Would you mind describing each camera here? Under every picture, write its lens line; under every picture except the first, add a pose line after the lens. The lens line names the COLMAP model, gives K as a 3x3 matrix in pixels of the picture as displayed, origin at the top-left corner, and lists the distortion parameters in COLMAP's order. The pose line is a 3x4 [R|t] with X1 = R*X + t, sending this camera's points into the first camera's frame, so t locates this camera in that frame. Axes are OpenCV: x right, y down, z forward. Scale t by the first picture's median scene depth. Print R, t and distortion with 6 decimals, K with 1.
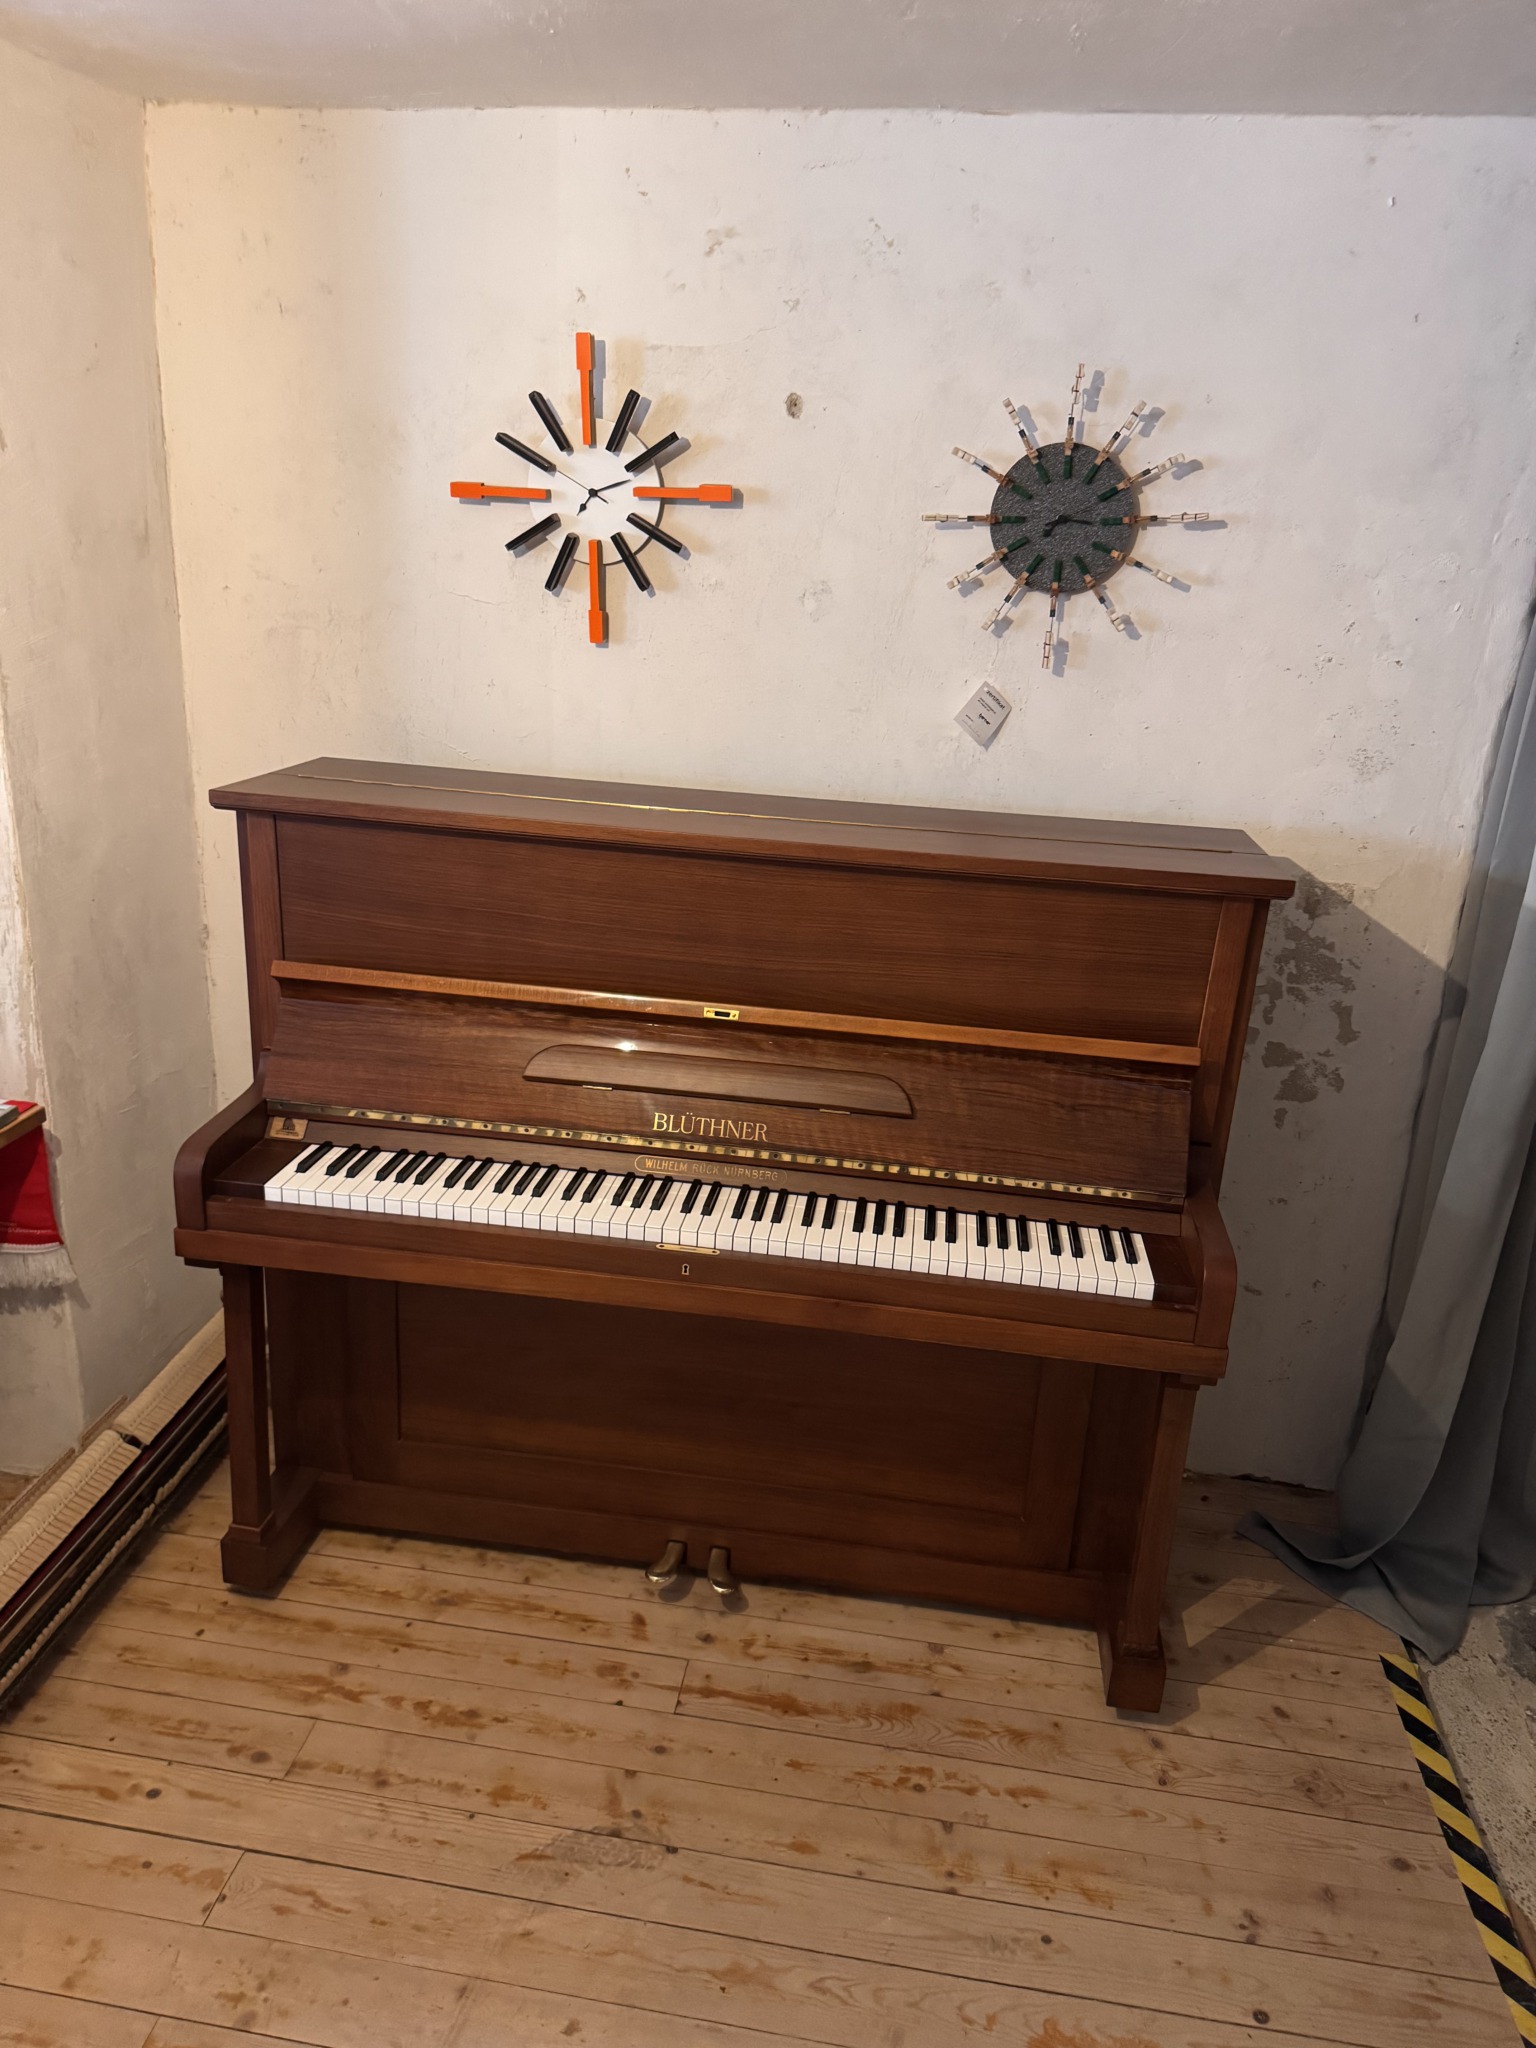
lens RADIAL K [[1433.8, 0, 770.0], [0, 1433.8, 1029.7], [0, 0, 1]] dist [0.023683, -0.004365]
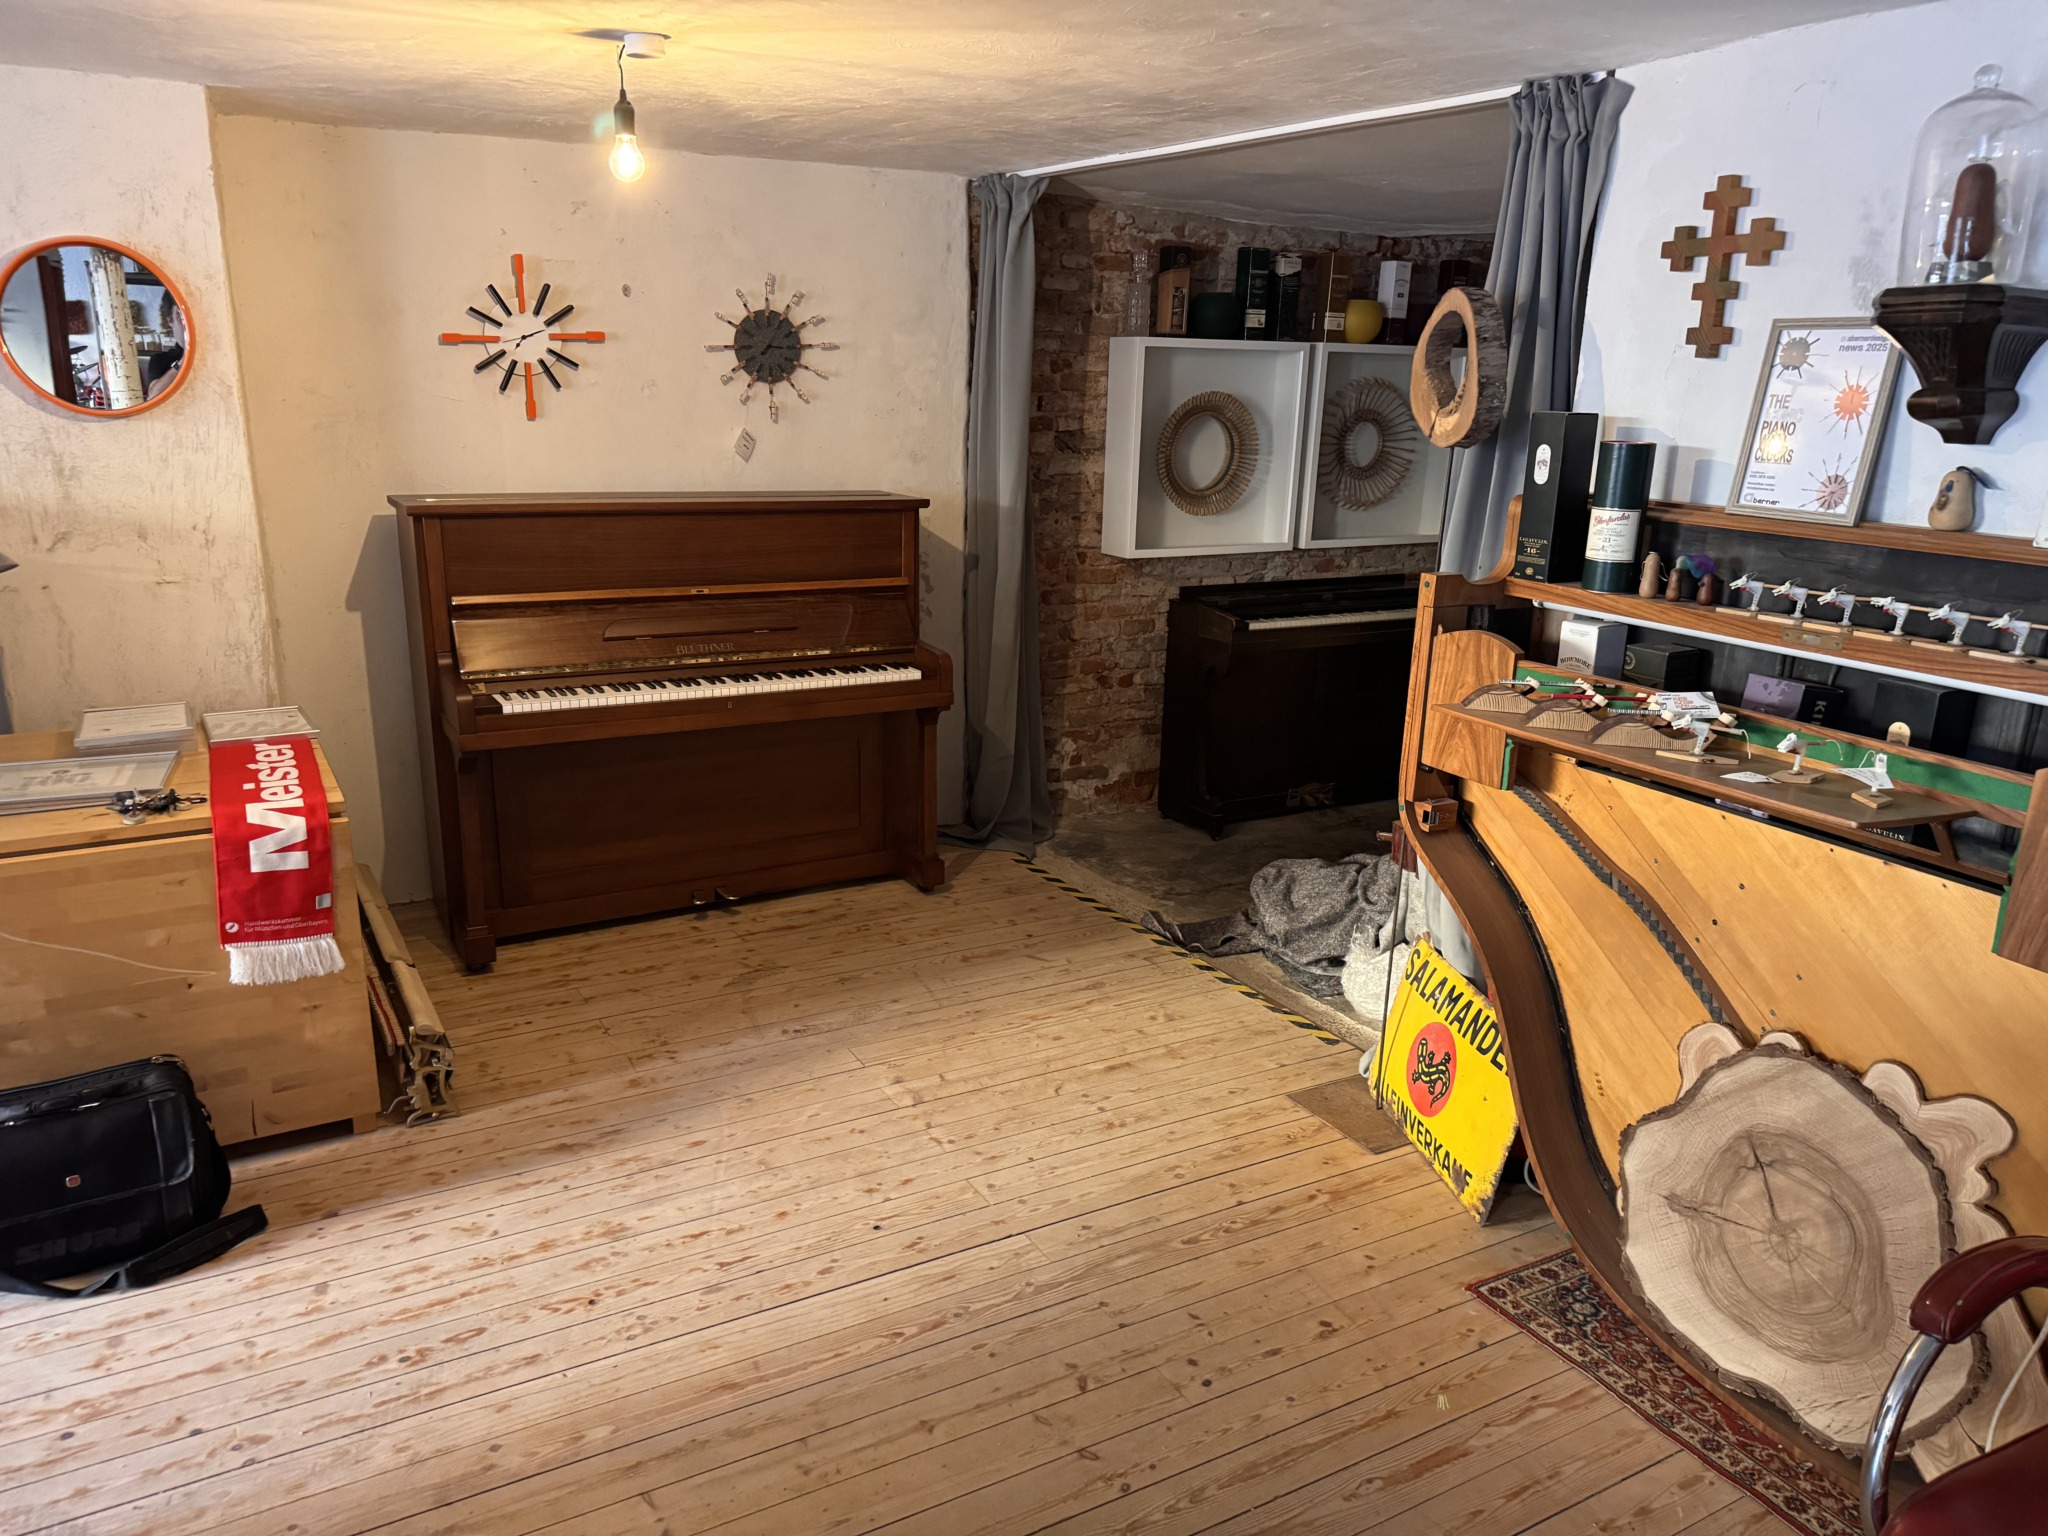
lens RADIAL K [[1462.5, 0, 1029.9], [0, 1462.5, 780.4], [0, 0, 1]] dist [0.006642, -0.002777]
pose [[0.794415, -0.193838, 0.575614, -0.799534], [0.212234, 0.976557, 0.035947, 0.243229], [-0.569088, 0.093608, 0.816931, -0.825727]]
